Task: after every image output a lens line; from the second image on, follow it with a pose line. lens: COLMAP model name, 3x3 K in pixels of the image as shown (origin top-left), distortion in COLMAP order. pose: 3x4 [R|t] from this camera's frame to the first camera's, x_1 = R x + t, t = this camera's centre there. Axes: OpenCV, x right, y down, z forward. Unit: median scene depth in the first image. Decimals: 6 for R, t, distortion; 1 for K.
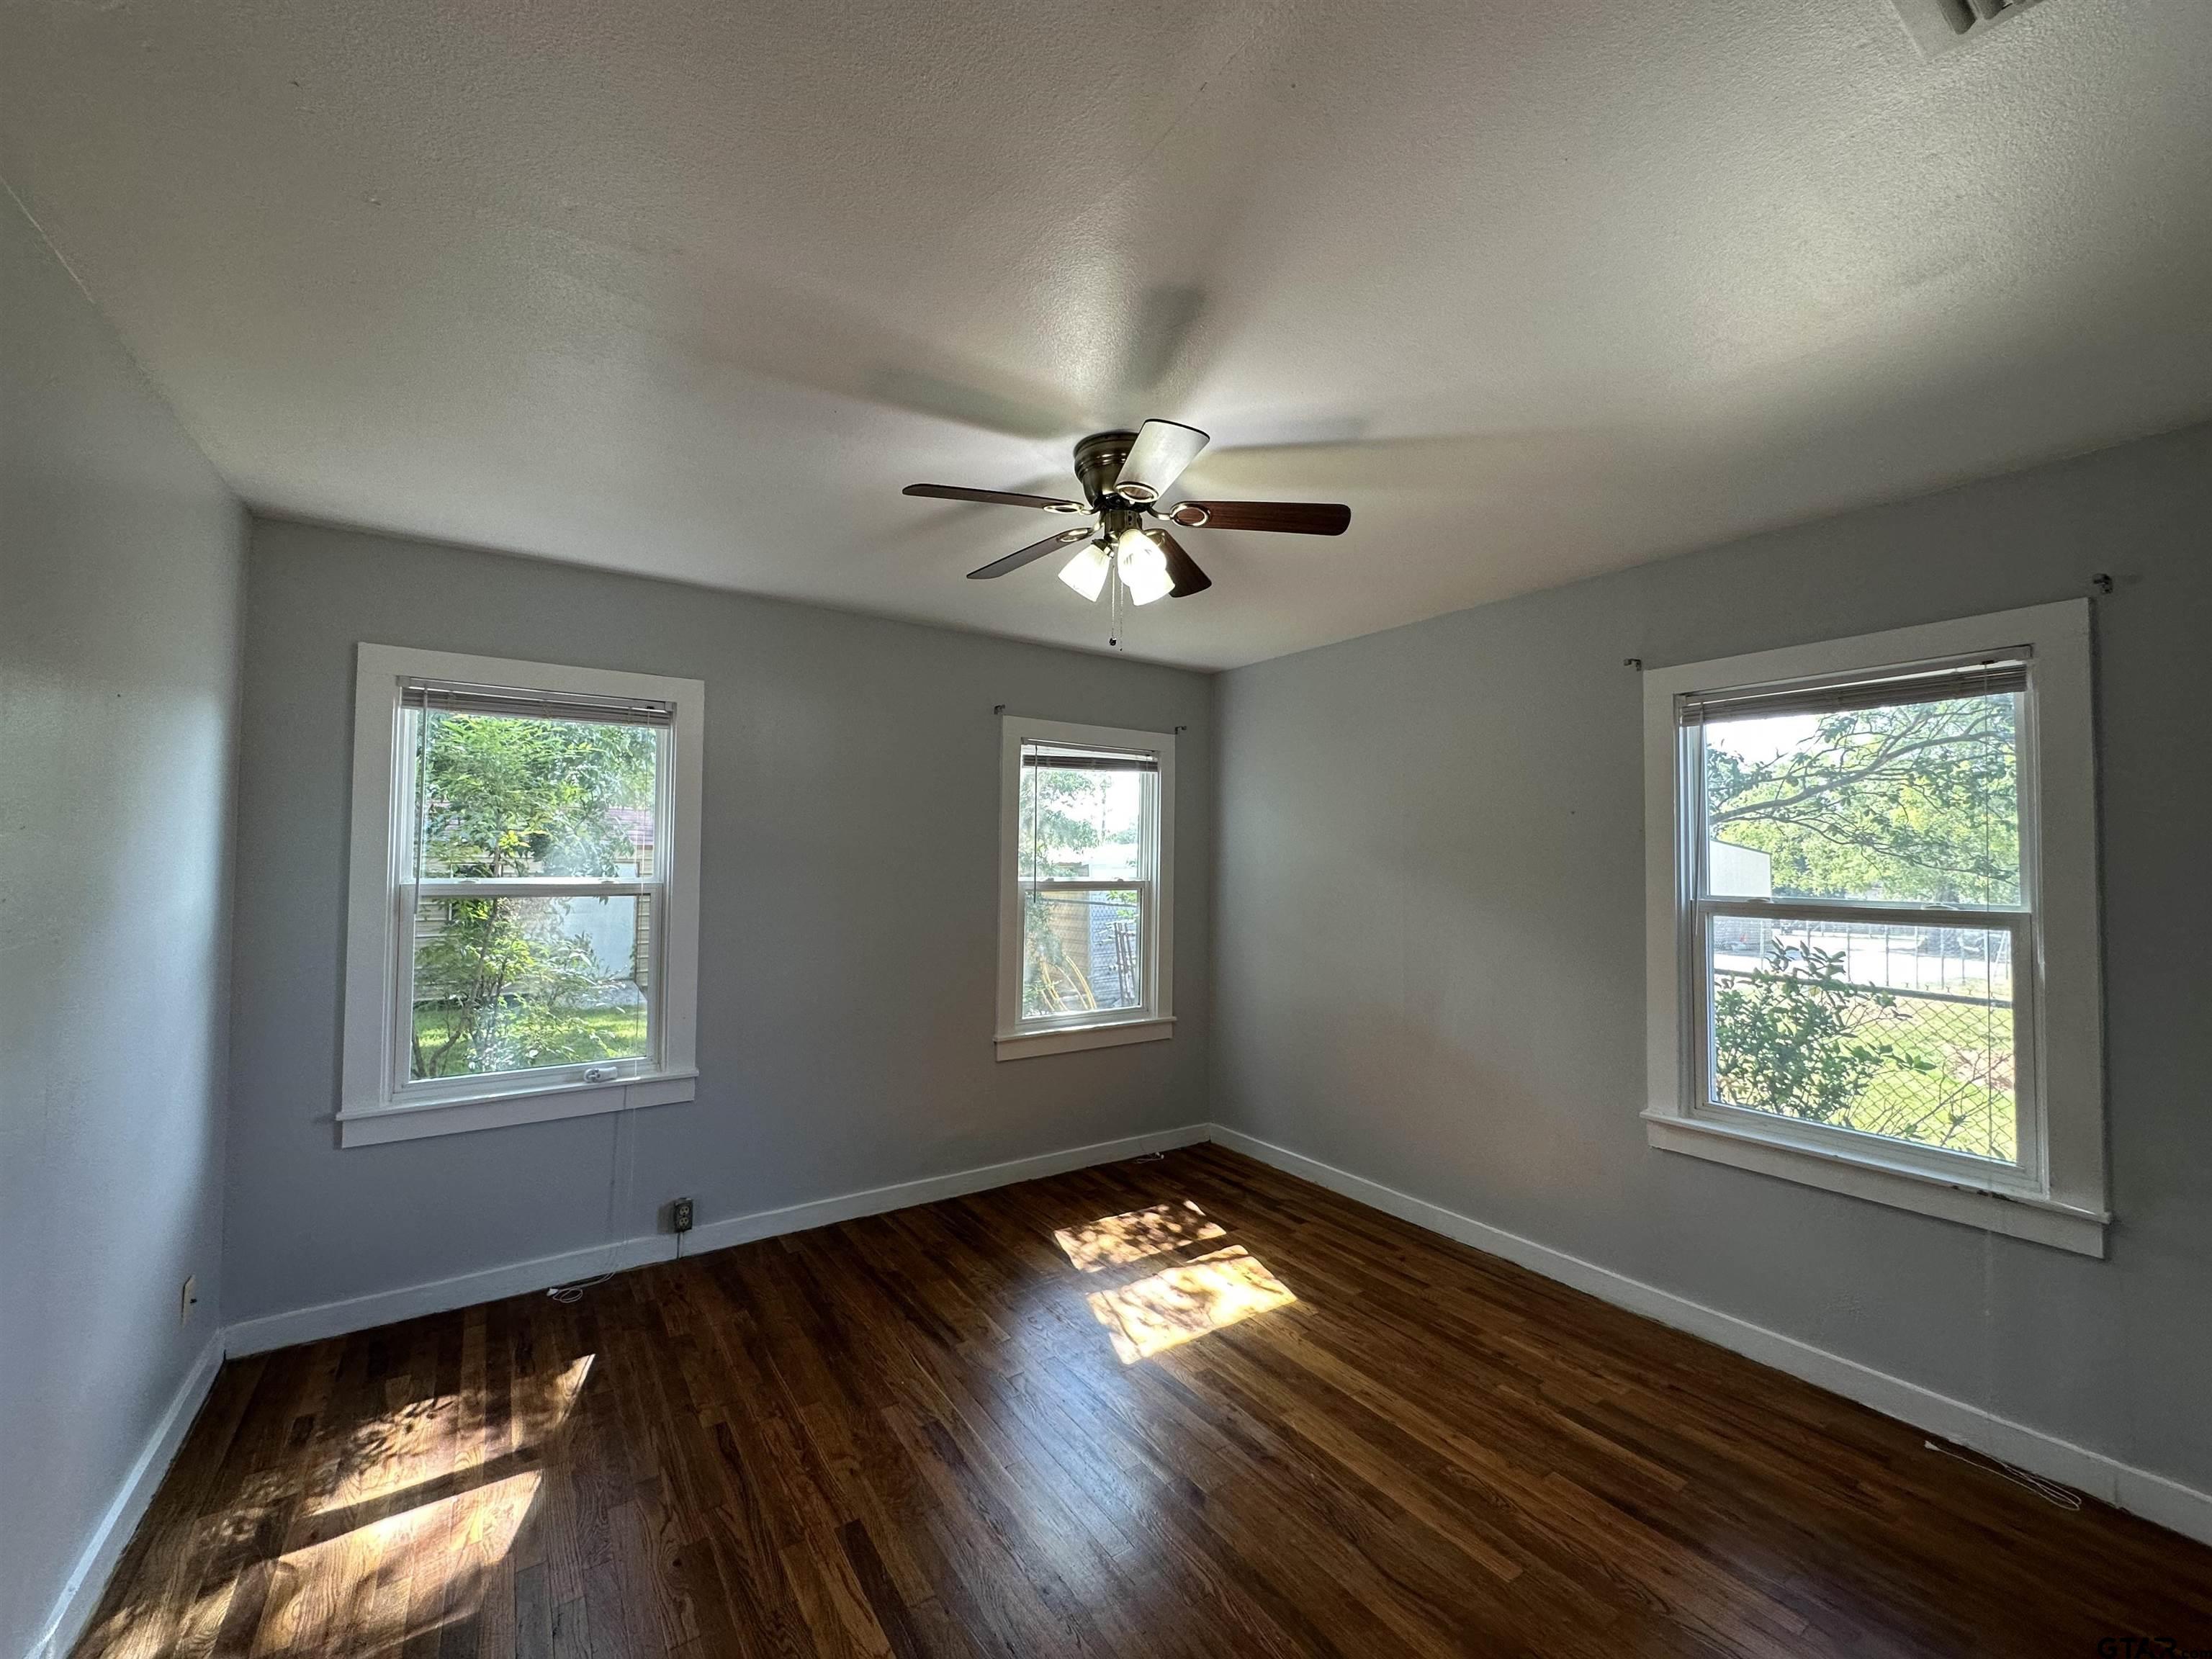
lens RADIAL K [[890.4, 0, 1098.7], [0, 890.4, 817.2], [0, 0, 1]] dist [-0.005522, 0.000881]
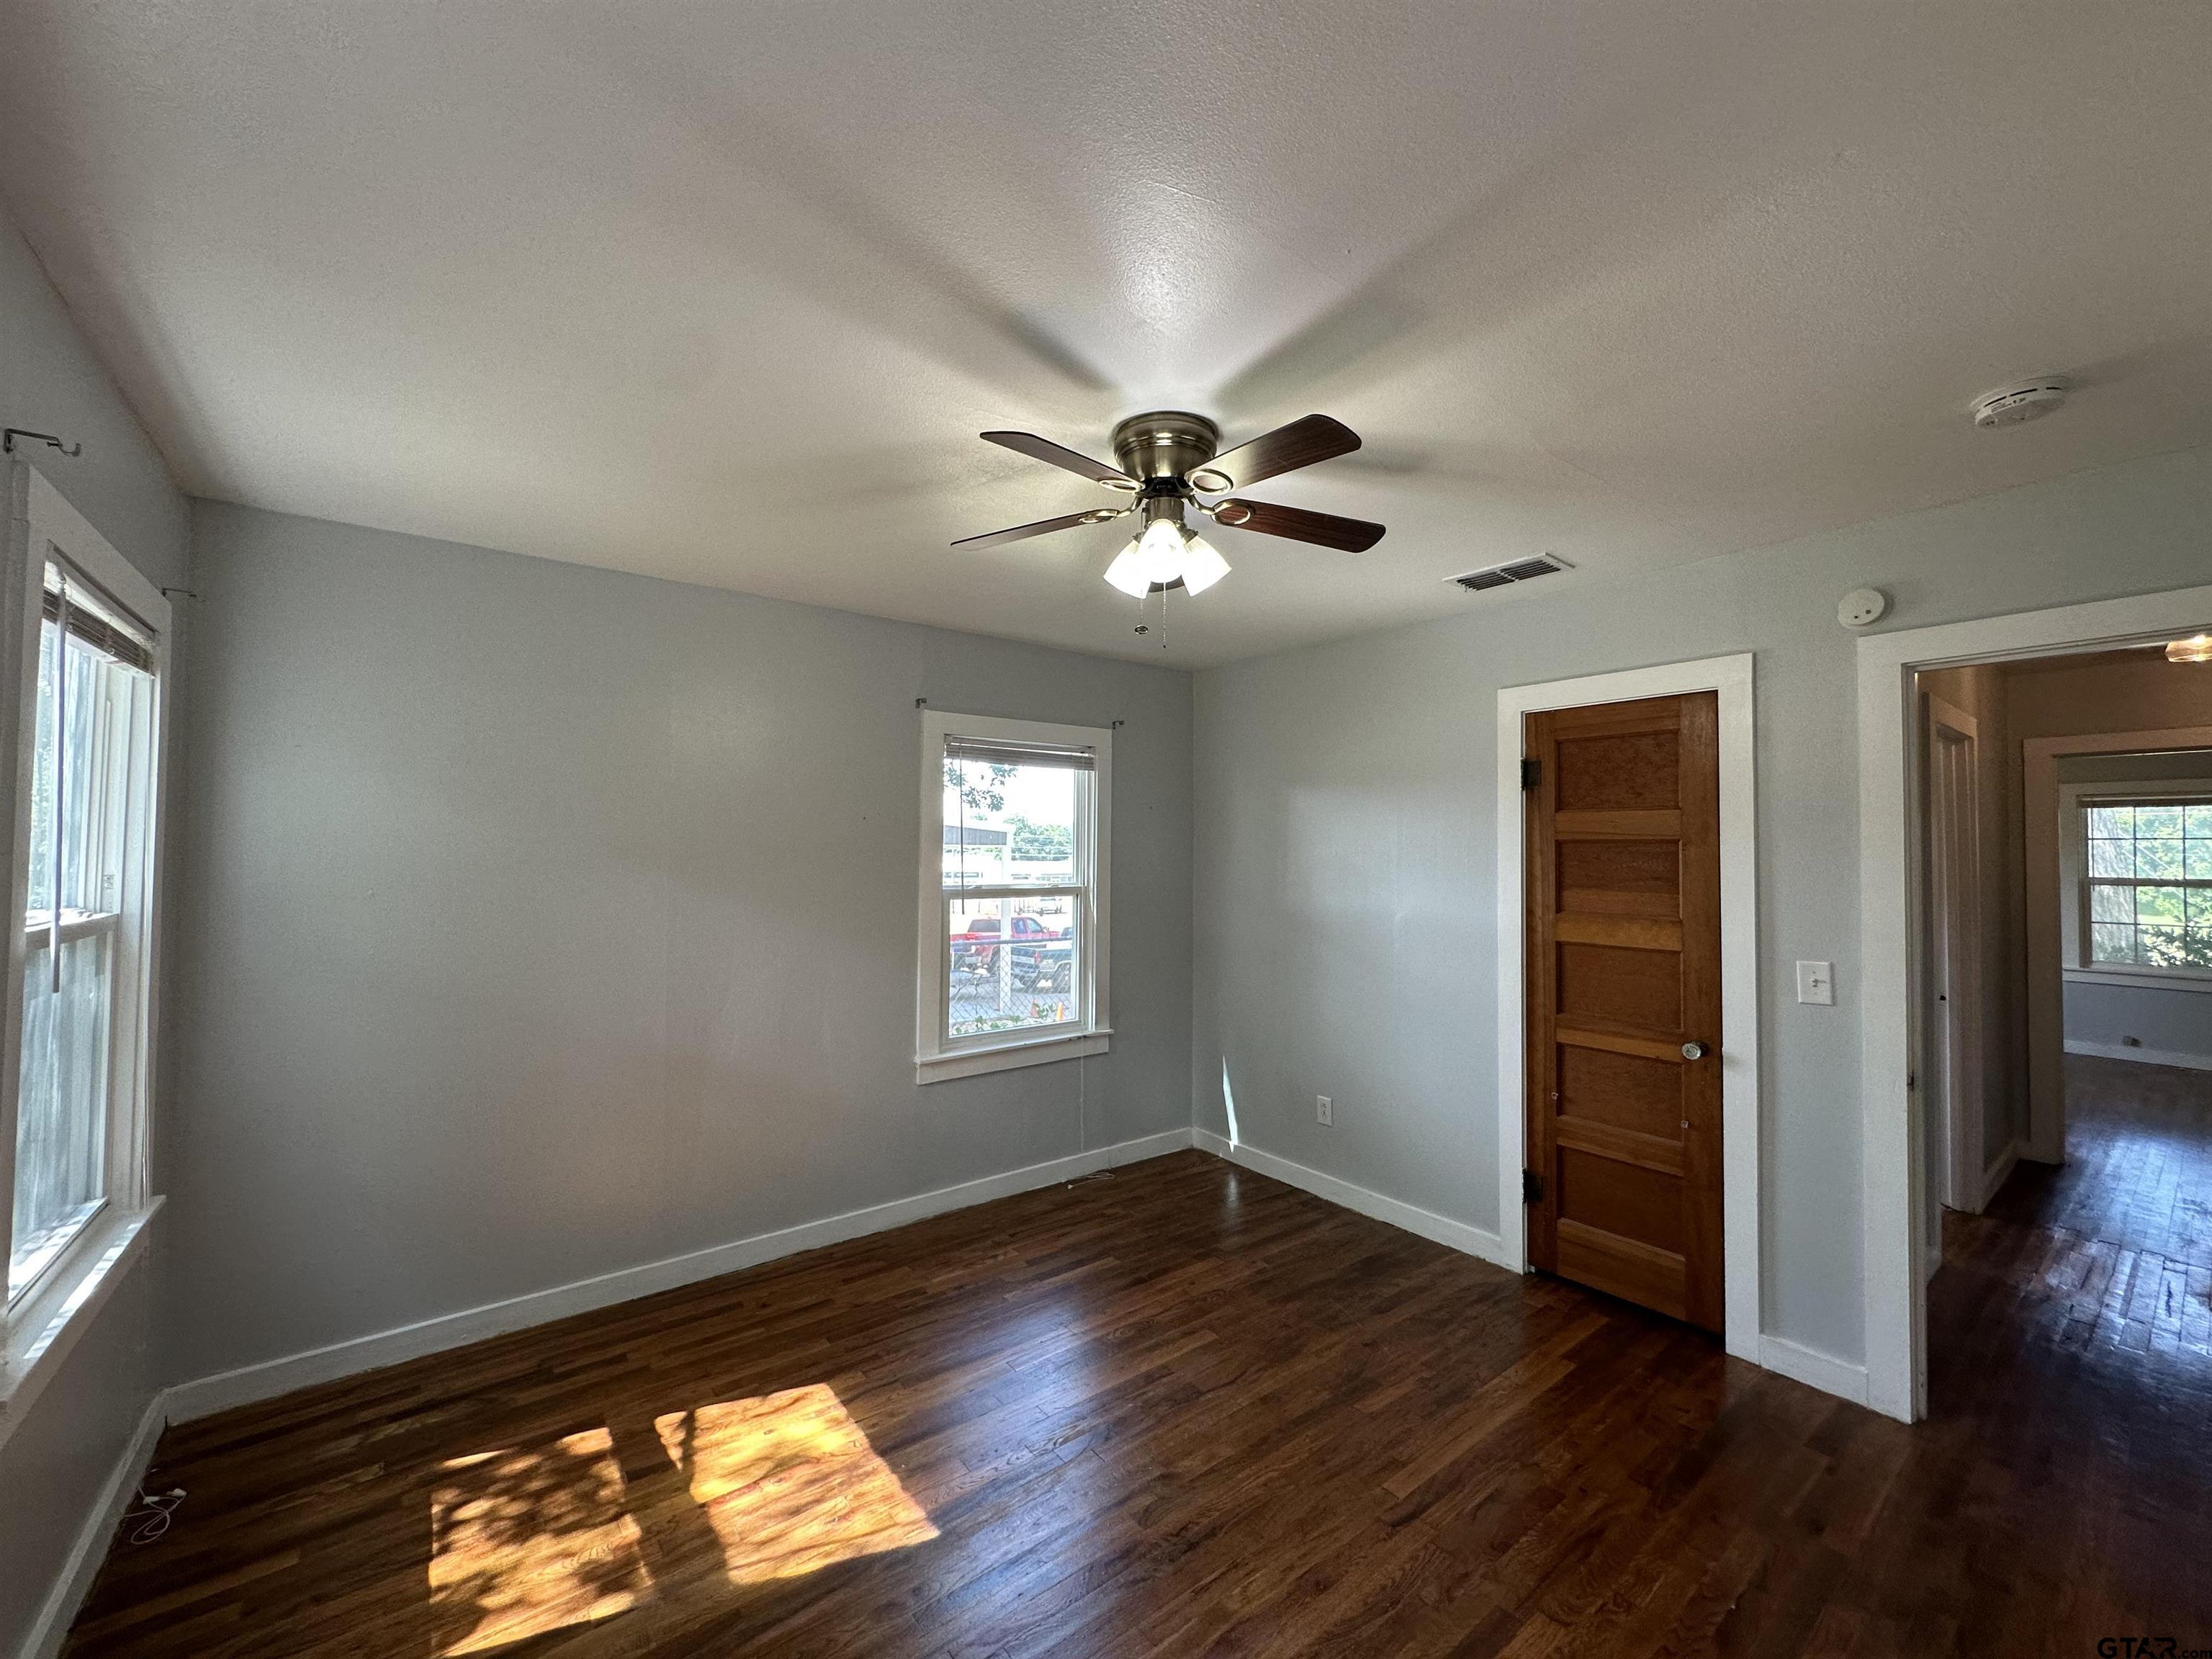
lens RADIAL K [[890.4, 0, 1096.8], [0, 890.4, 830.6], [0, 0, 1]] dist [-0.005522, 0.000881]
pose [[-0.064851, 0.017431, 0.997743, -0.646877], [-0.046505, 0.998708, -0.020470, 0.021385], [-0.996811, -0.047727, -0.063957, 0.820497]]
